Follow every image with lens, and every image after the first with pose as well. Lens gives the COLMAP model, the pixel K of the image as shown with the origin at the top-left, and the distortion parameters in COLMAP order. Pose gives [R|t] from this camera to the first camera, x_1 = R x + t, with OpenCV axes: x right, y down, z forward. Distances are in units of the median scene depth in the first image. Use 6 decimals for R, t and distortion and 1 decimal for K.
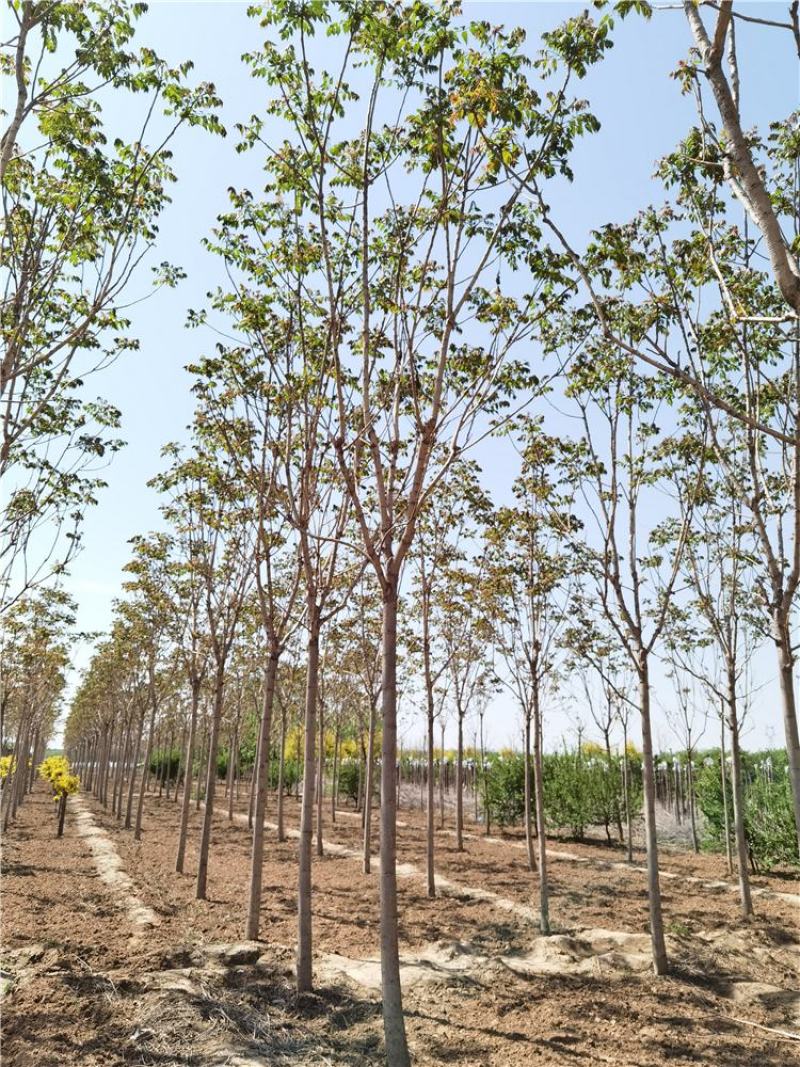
lens RADIAL K [[856.9, 0, 400.0], [0, 856.9, 533.5], [0, 0, 1]] dist [0.027585, -0.006918]
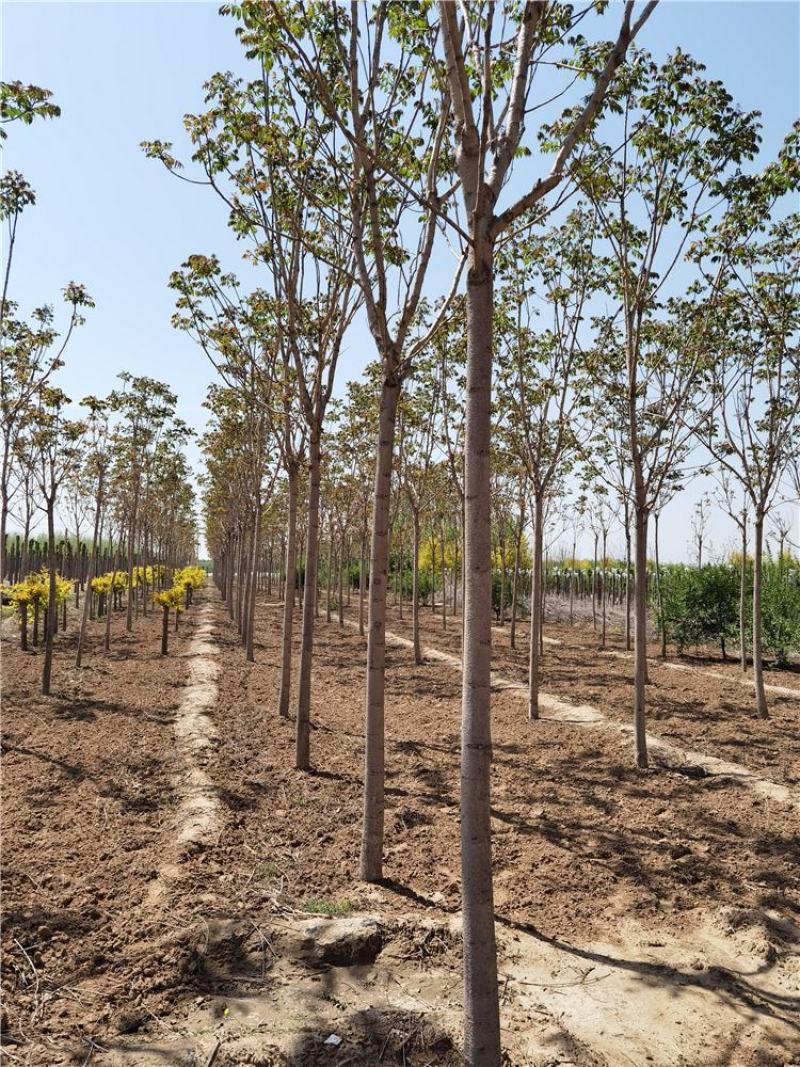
lens RADIAL K [[856.9, 0, 400.0], [0, 856.9, 533.5], [0, 0, 1]] dist [0.027585, -0.006918]
pose [[0.988542, -0.006668, -0.150797, -0.046792], [0.038622, 0.976941, 0.209988, 0.093423], [0.145920, -0.213406, 0.966005, 0.355713]]
